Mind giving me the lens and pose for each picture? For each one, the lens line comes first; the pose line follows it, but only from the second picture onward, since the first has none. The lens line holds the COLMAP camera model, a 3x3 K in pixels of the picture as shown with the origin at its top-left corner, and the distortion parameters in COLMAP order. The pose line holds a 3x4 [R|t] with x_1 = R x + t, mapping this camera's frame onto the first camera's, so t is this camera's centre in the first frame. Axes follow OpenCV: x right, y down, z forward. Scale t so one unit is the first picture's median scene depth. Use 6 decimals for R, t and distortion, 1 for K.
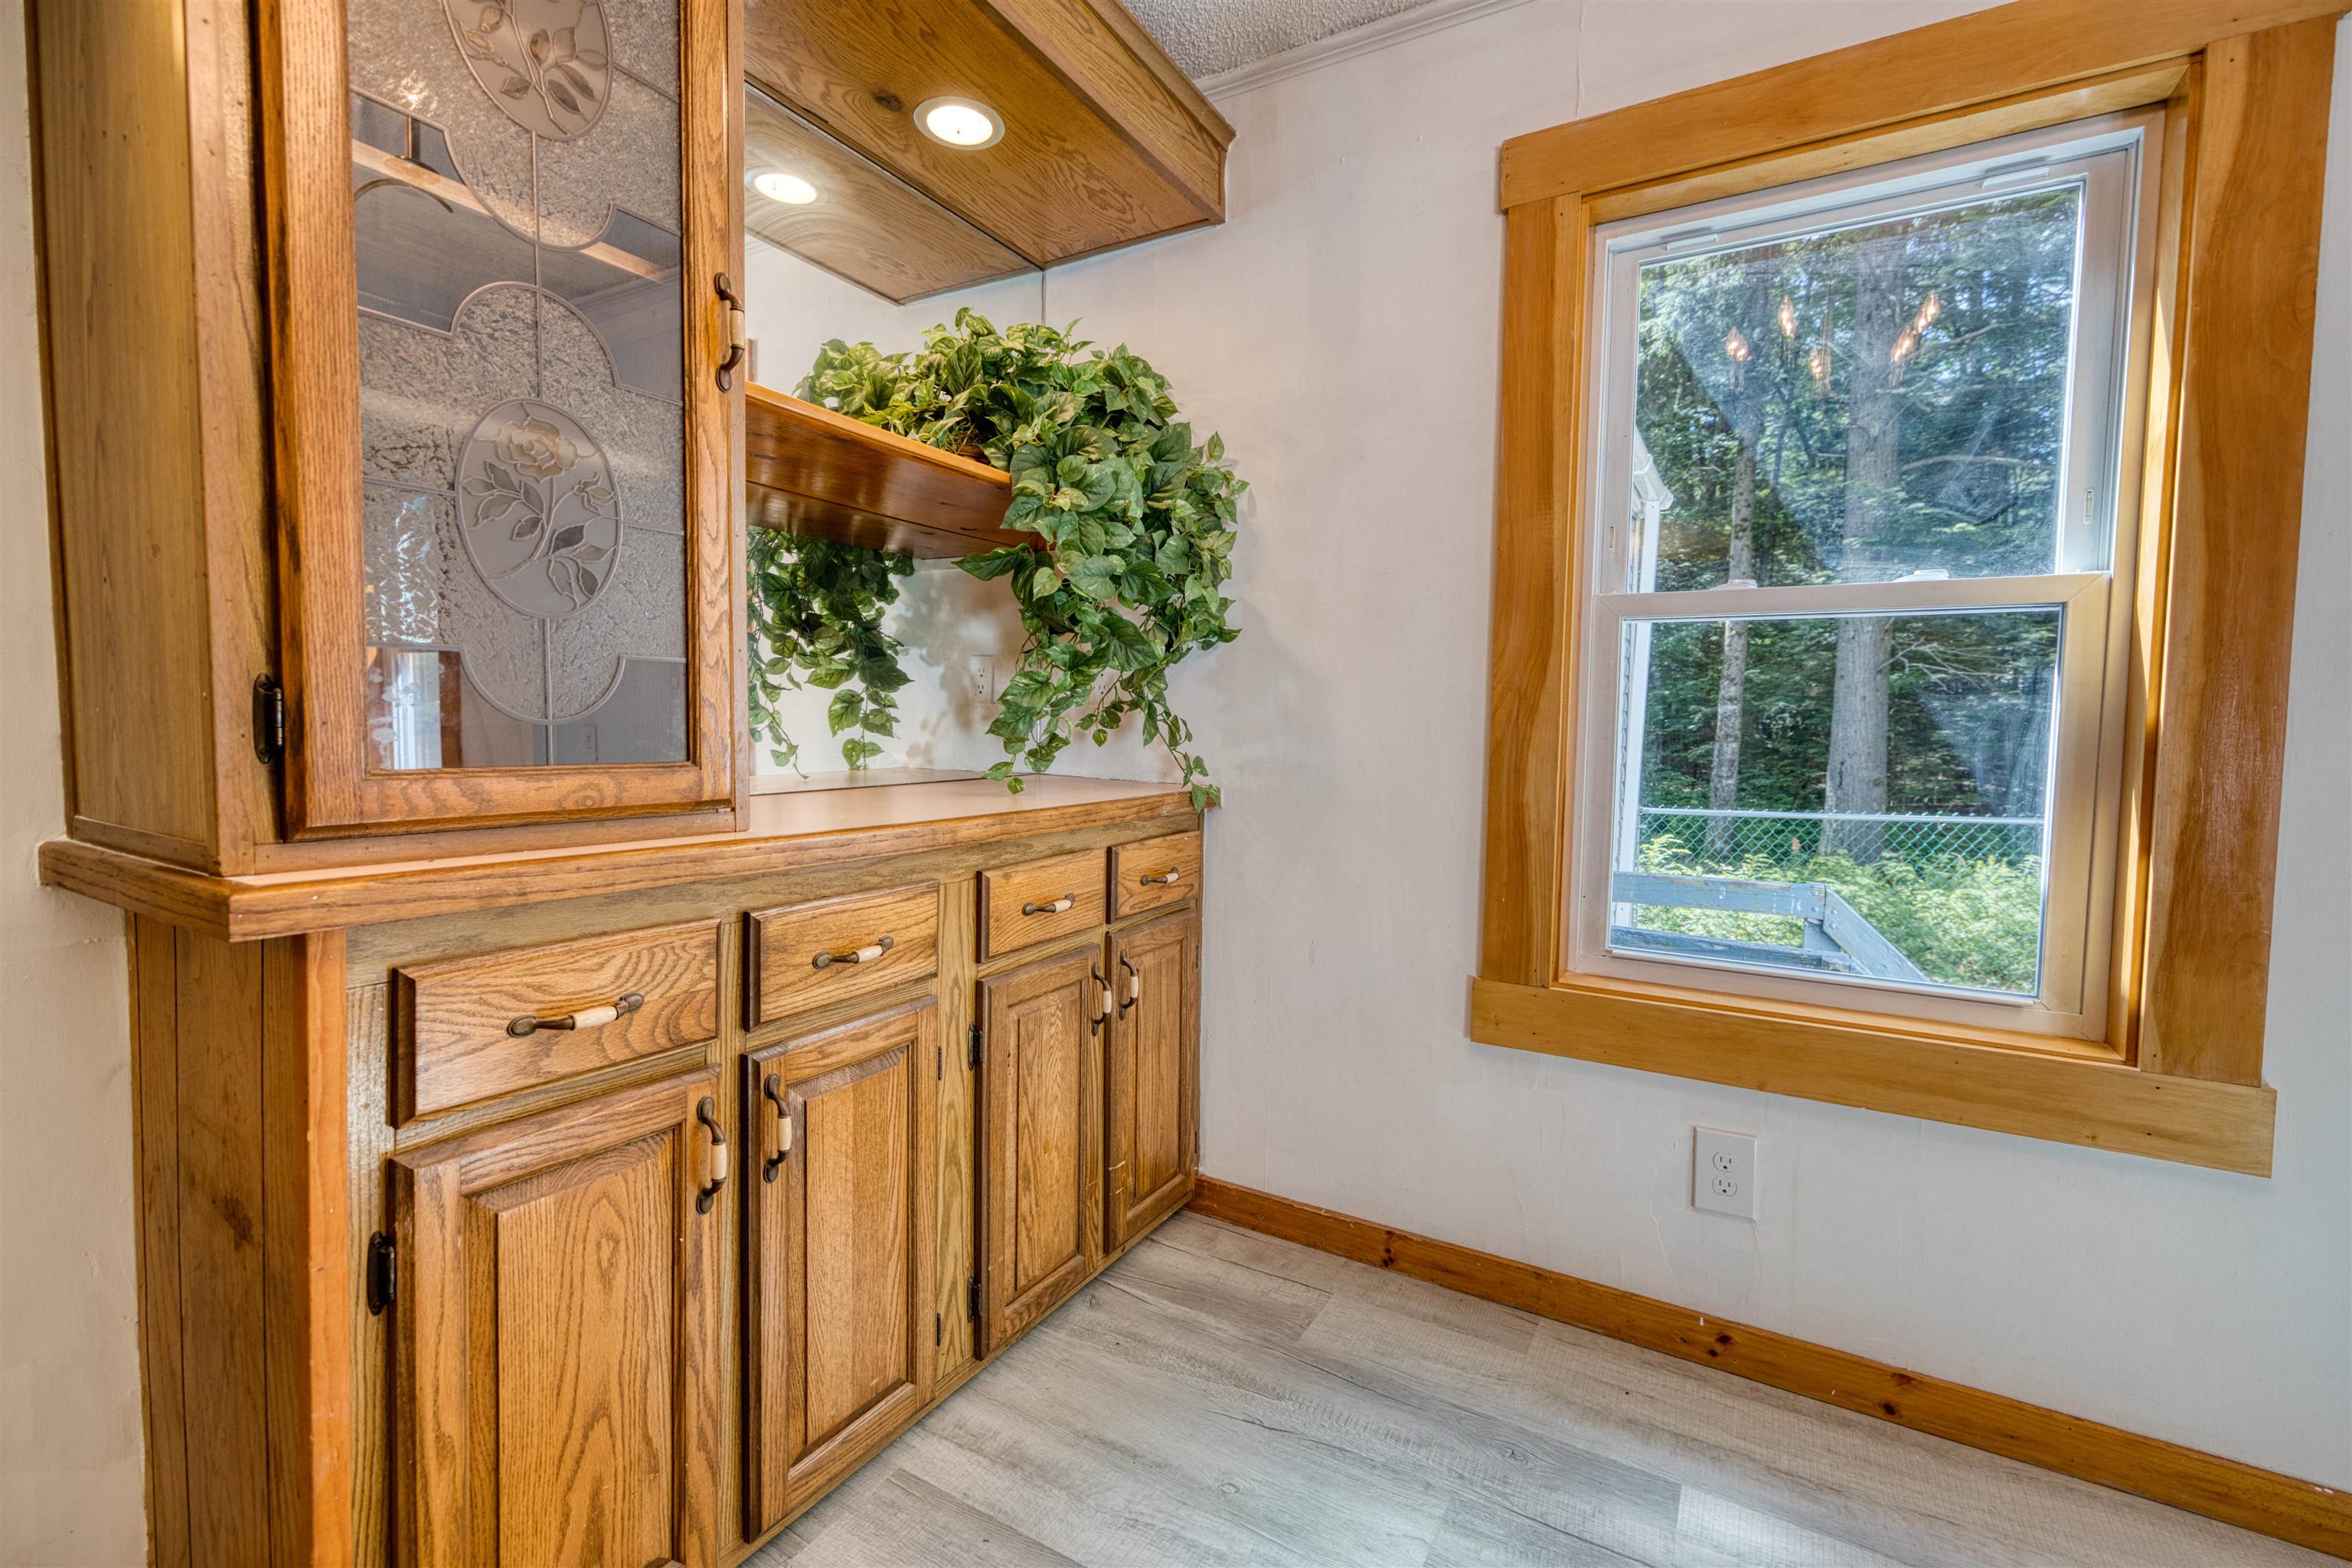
lens RADIAL K [[1010.5, 0, 1178.0], [0, 1010.5, 772.6], [0, 0, 1]] dist [0.000444, 0.001116]
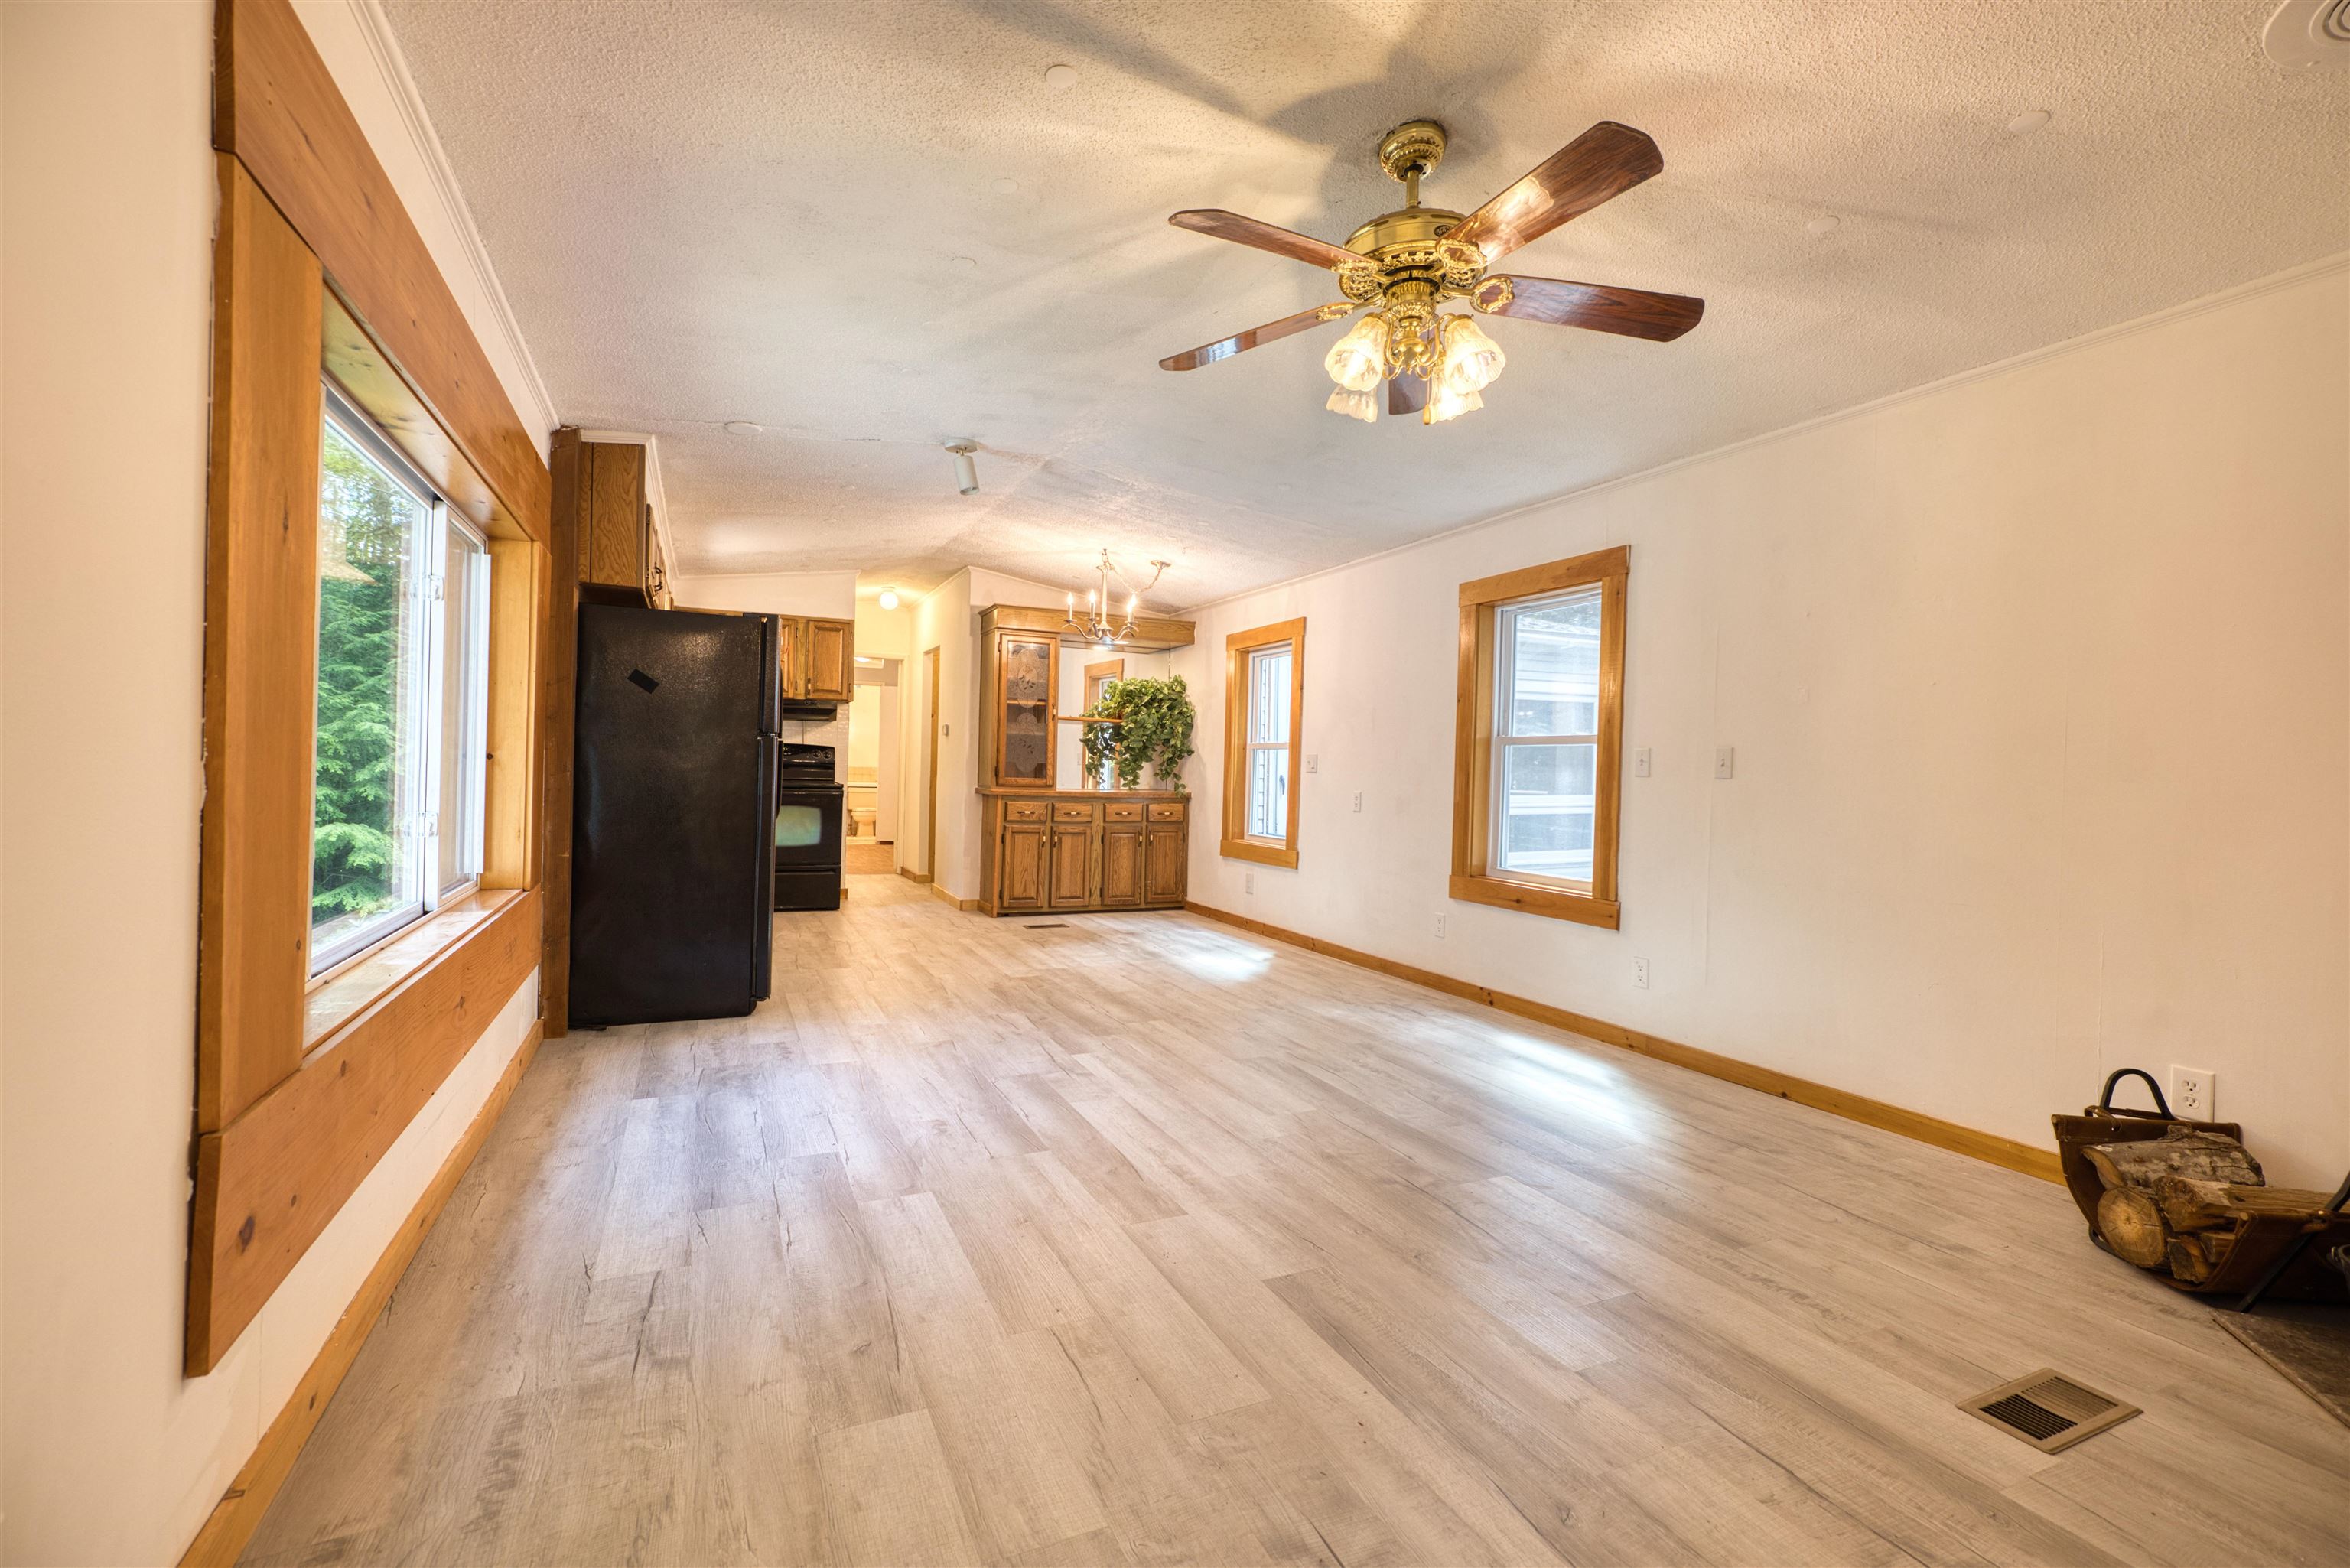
lens RADIAL K [[1009.6, 0, 1181.6], [0, 1009.6, 781.5], [0, 0, 1]] dist [0.000444, 0.001116]
pose [[0.827011, 0.009929, -0.562098, 2.899530], [-0.042748, 0.998060, -0.045264, 0.198574], [0.560558, 0.061462, 0.825831, -2.884628]]
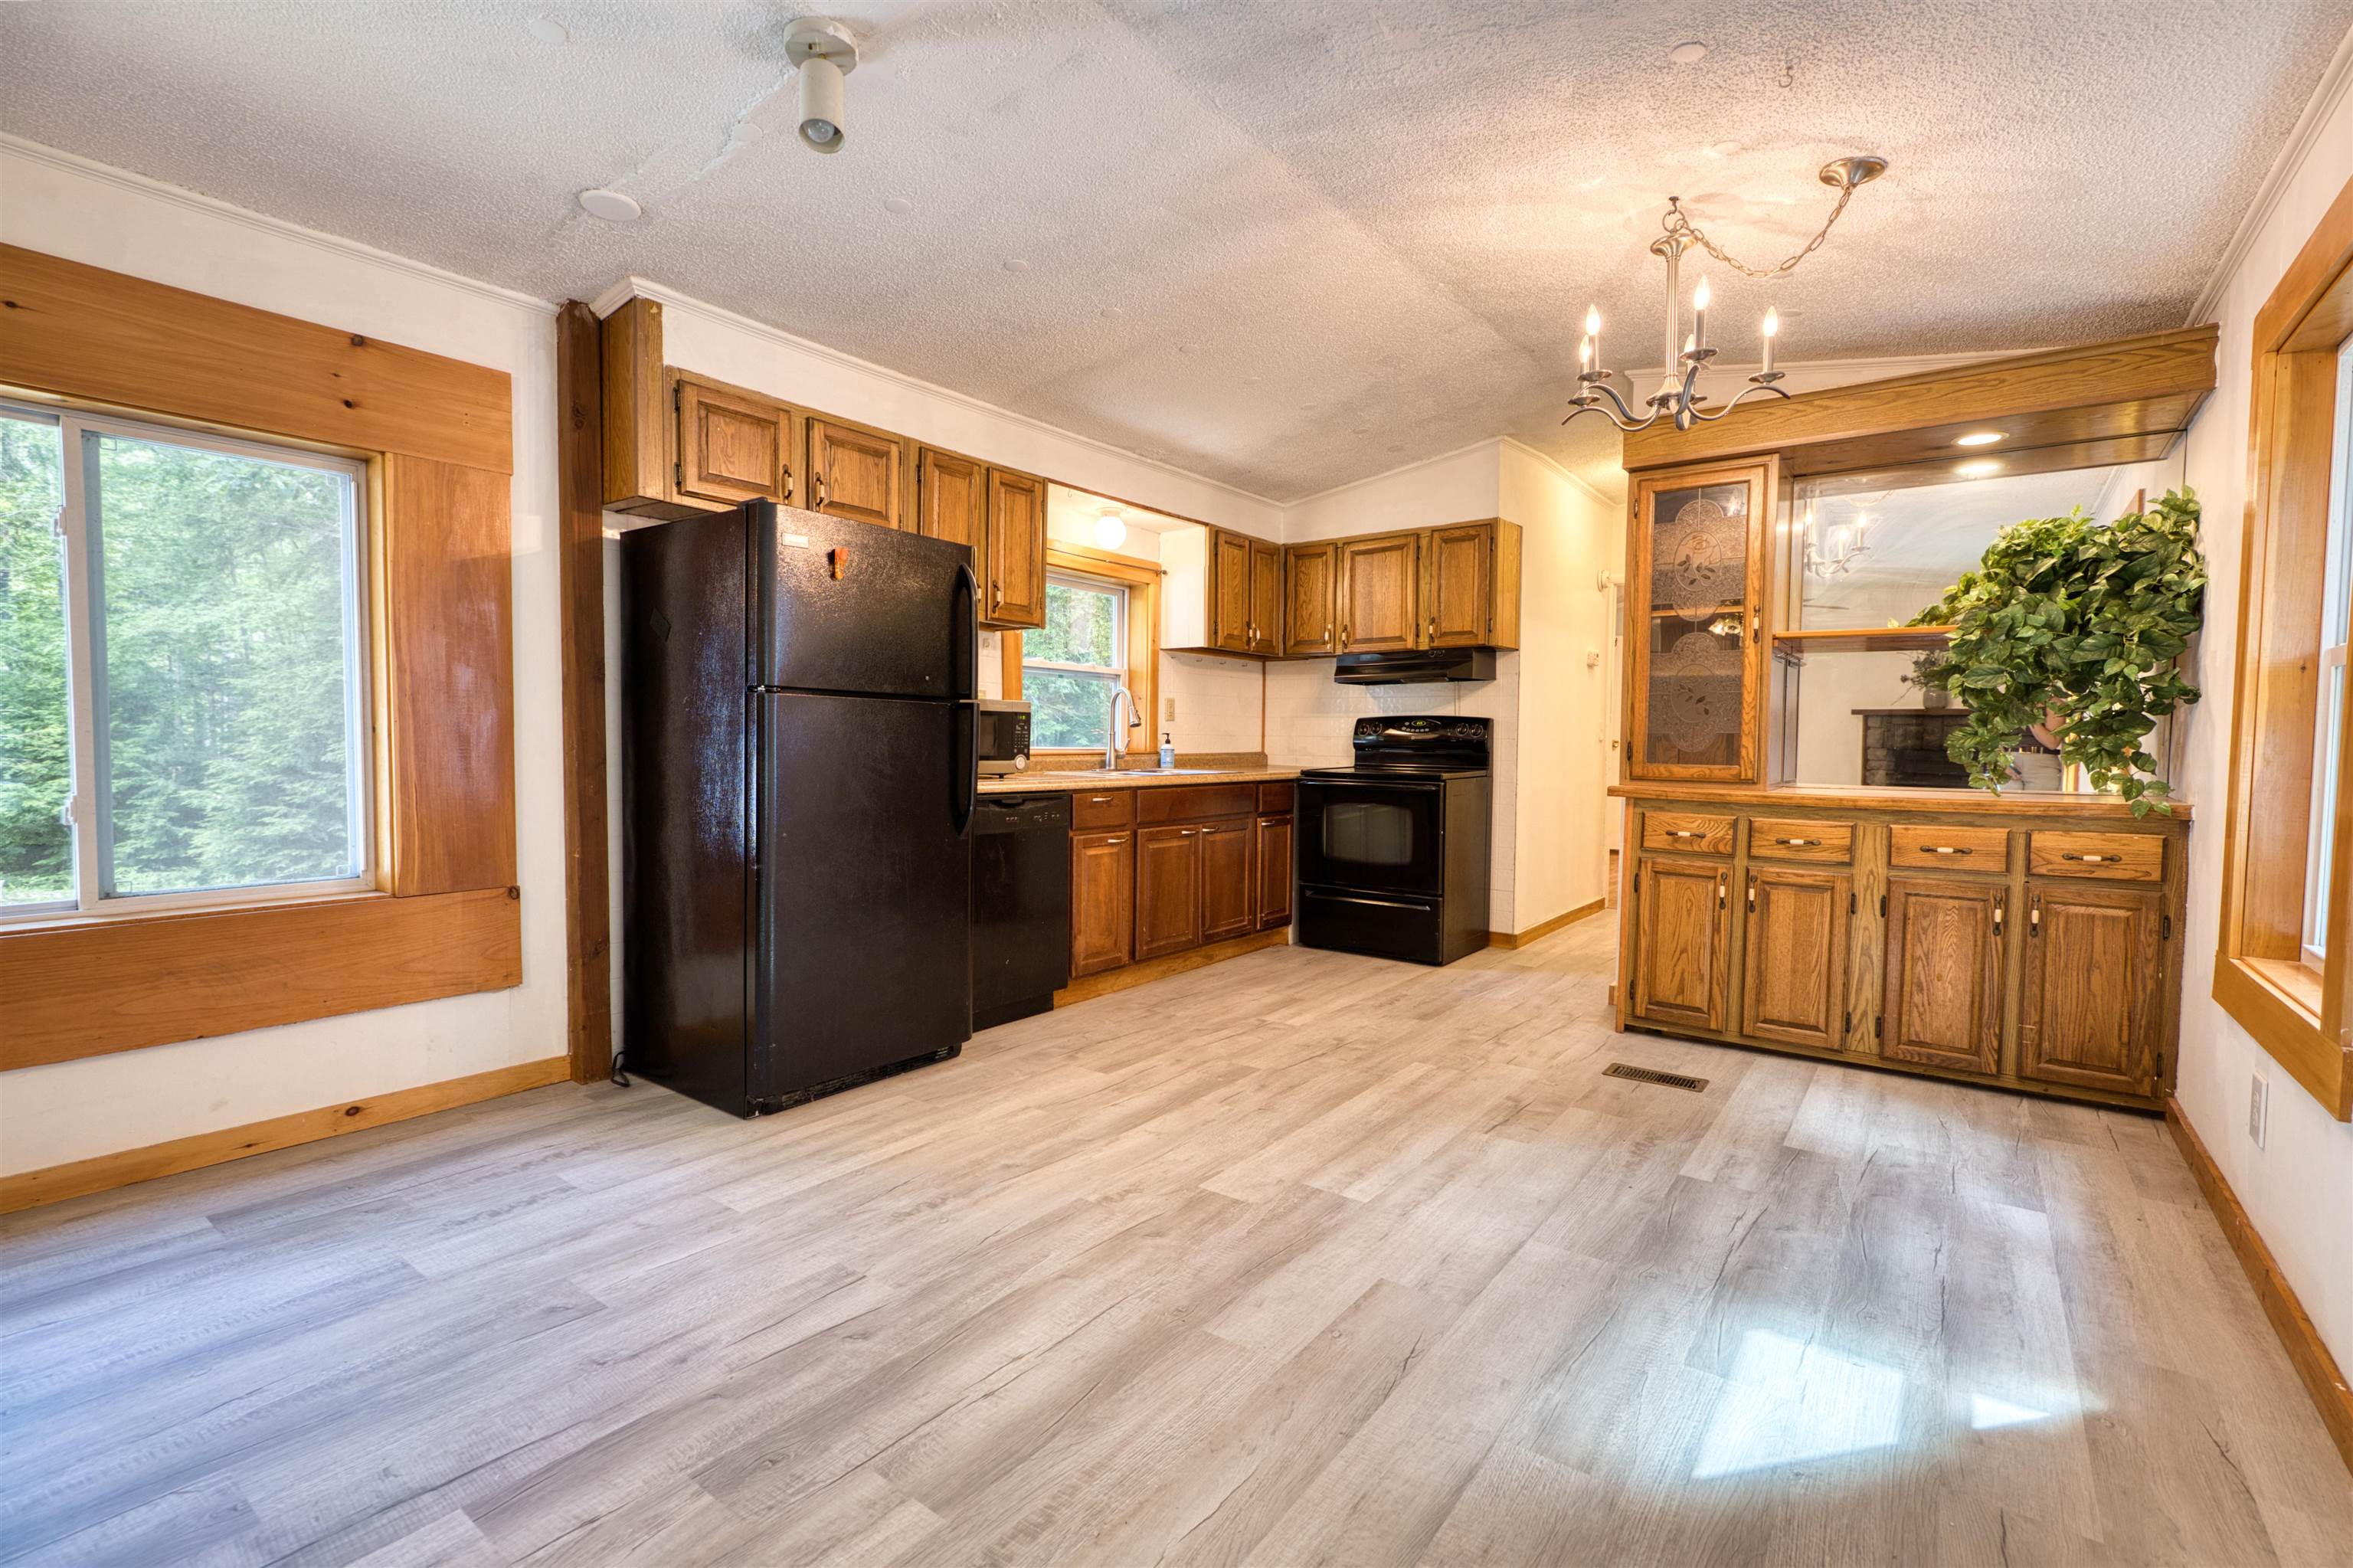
lens RADIAL K [[1047.5, 0, 1202.1], [0, 1047.5, 786.3], [0, 0, 1]] dist [0.003251, -0.001326]
pose [[-0.094734, 0.025218, -0.995183, 2.141152], [-0.069090, 0.997102, 0.031843, 0.047765], [0.993102, 0.071774, -0.092717, -0.240768]]
